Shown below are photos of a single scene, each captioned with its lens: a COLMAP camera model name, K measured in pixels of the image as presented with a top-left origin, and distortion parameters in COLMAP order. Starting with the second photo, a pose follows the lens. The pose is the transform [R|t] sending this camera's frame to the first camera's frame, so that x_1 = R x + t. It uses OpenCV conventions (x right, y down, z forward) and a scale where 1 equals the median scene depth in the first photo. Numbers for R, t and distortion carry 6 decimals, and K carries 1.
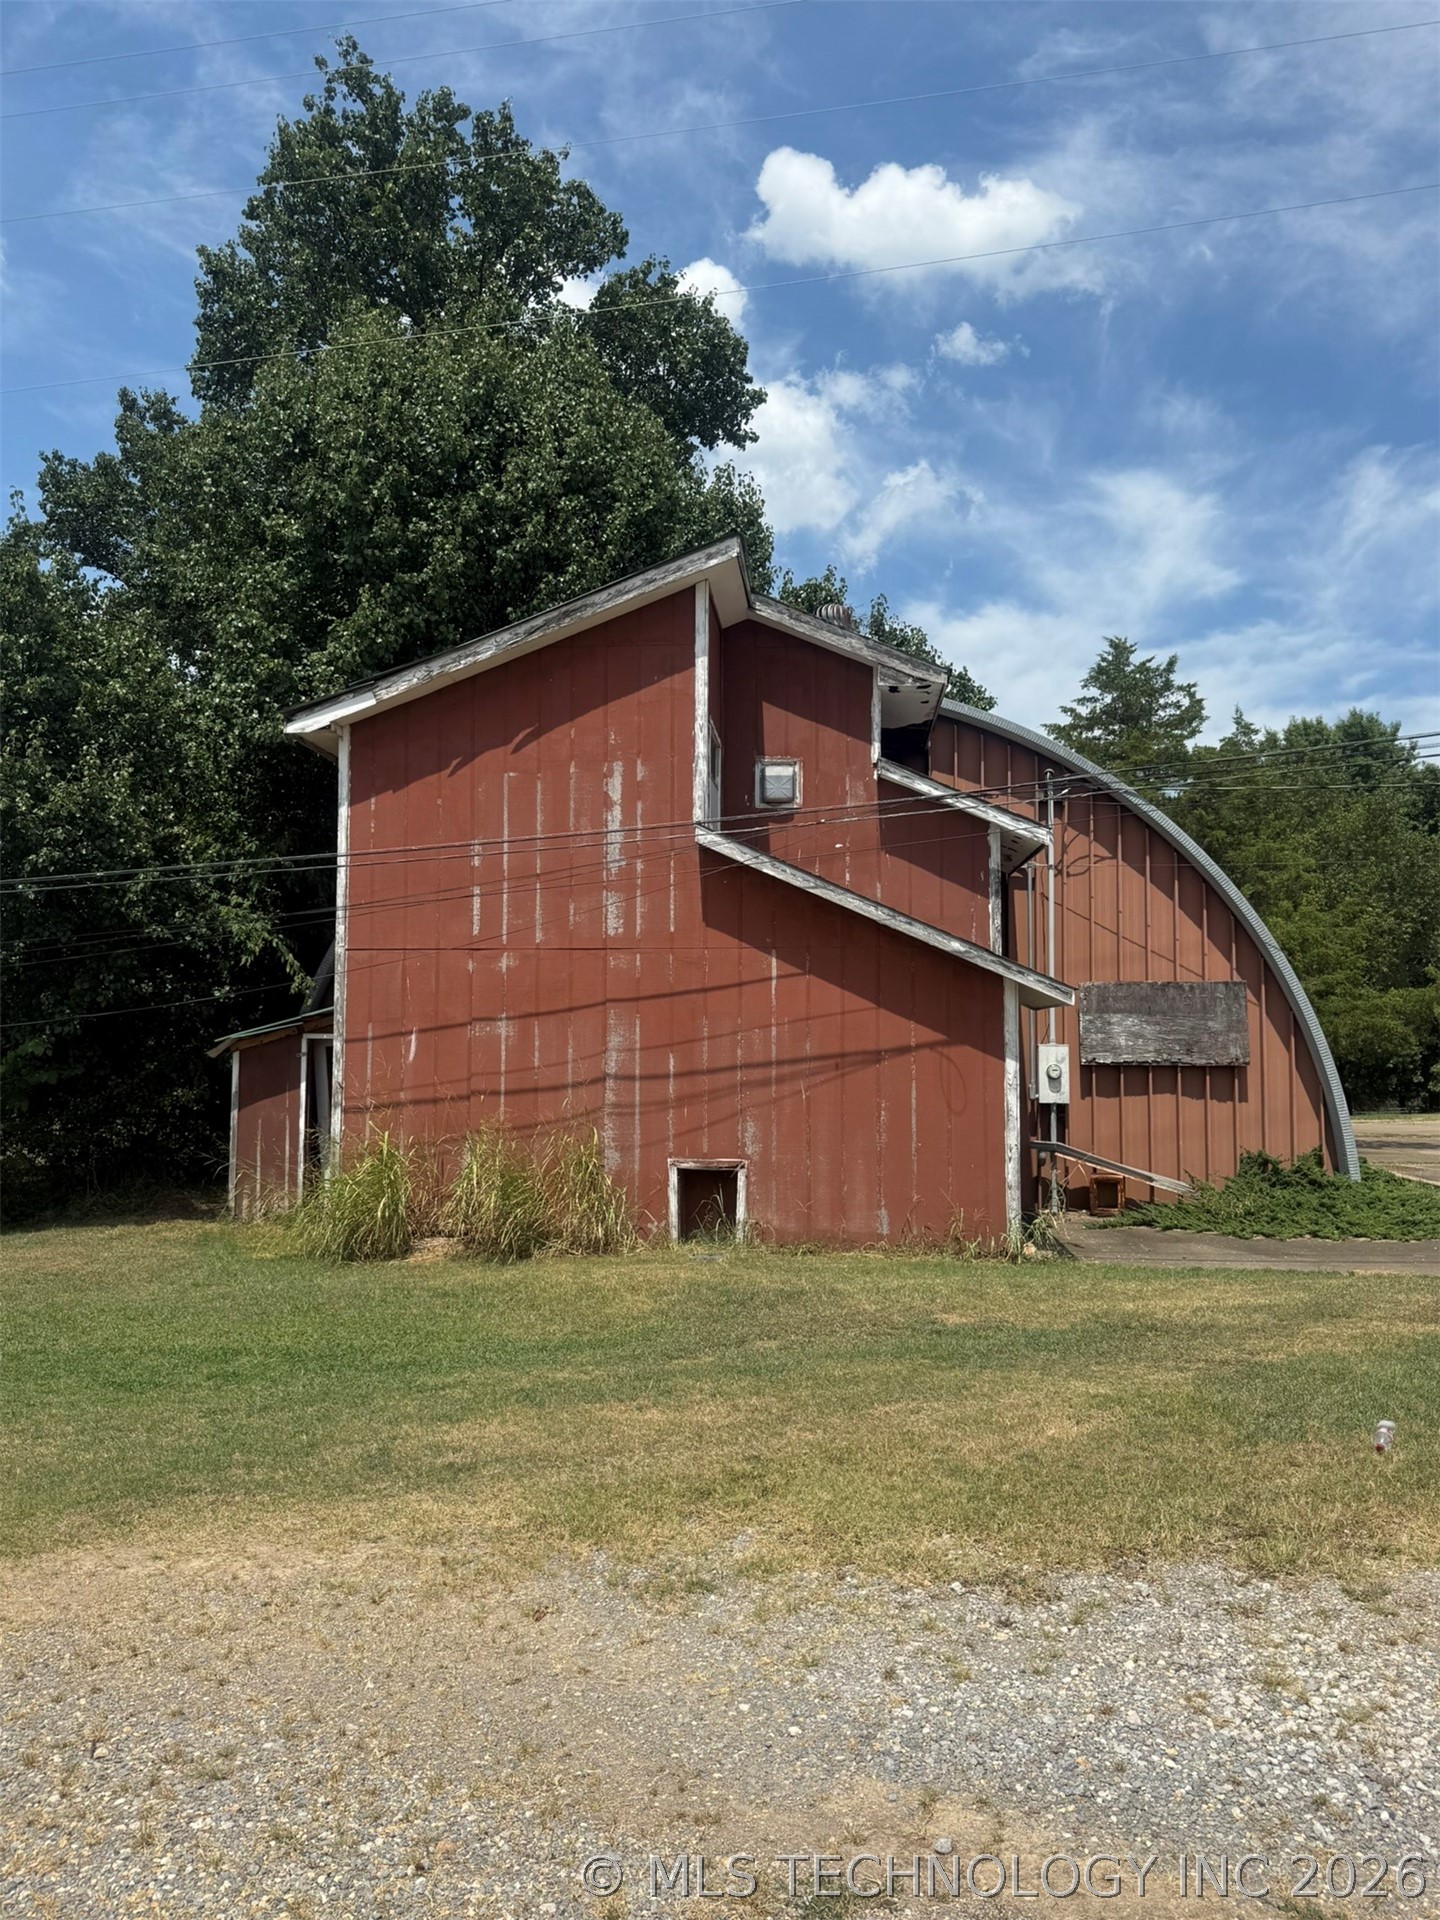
lens RADIAL K [[1338.6, 0, 719.8], [0, 1338.6, 972.2], [0, 0, 1]] dist [0.088243, -0.106167]
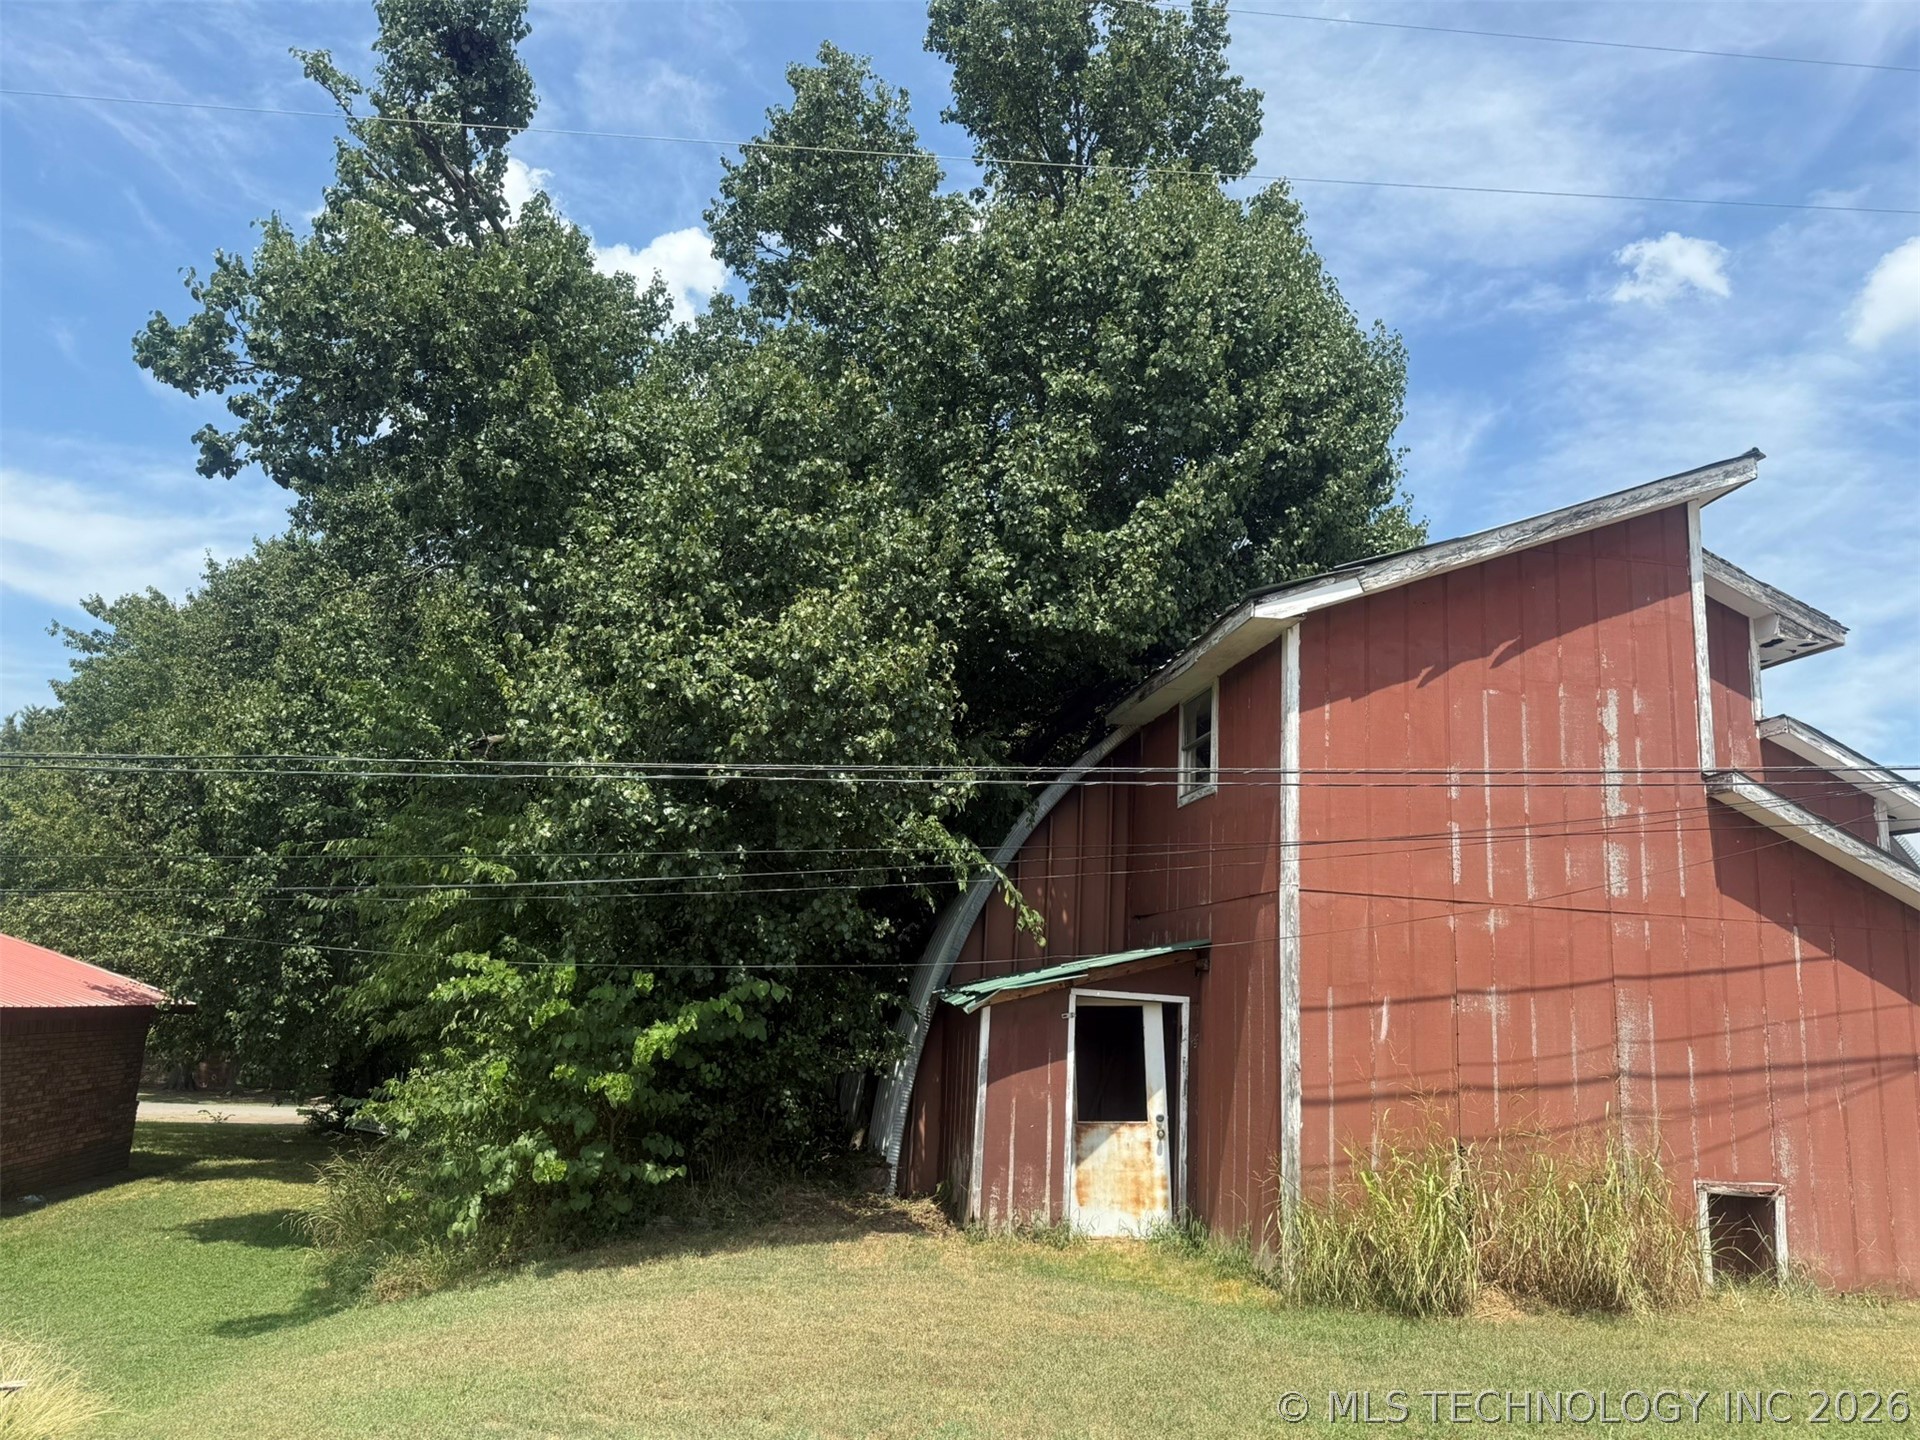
lens RADIAL K [[1338.6, 0, 960.1], [0, 1338.6, 717.7], [0, 0, 1]] dist [0.088243, -0.106167]
pose [[0.970476, 0.094686, 0.221834, -0.662772], [-0.060652, 0.985972, -0.155502, 0.018358], [-0.233446, 0.137456, 0.962605, 0.276309]]
